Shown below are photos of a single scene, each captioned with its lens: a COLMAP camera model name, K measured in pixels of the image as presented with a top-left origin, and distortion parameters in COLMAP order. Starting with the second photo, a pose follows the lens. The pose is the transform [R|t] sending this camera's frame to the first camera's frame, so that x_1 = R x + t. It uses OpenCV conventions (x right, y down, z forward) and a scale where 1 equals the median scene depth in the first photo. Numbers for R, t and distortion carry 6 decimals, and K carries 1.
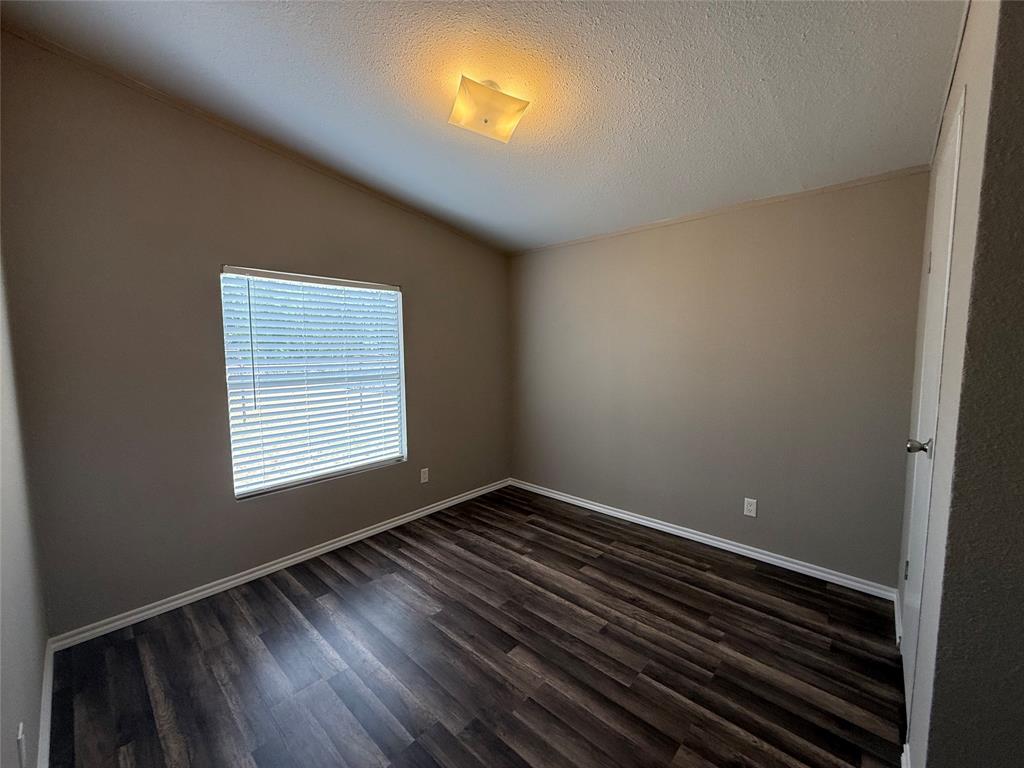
lens RADIAL K [[409.7, 0, 509.9], [0, 409.7, 384.3], [0, 0, 1]] dist [0.000432, 0.000668]
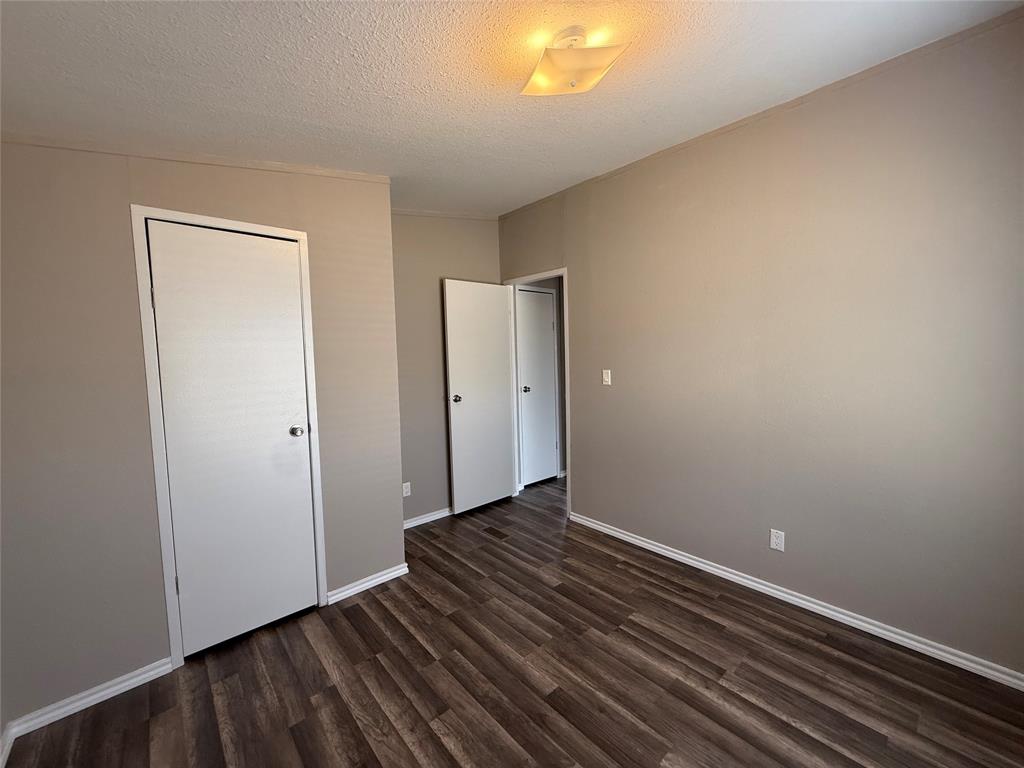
lens RADIAL K [[409.7, 0, 509.9], [0, 409.7, 384.3], [0, 0, 1]] dist [0.000432, 0.000668]
pose [[-0.994755, 0.019736, 0.100360, -0.003874], [0.036062, 0.985873, 0.163566, -0.180346], [-0.095714, 0.166327, -0.981414, 1.670549]]
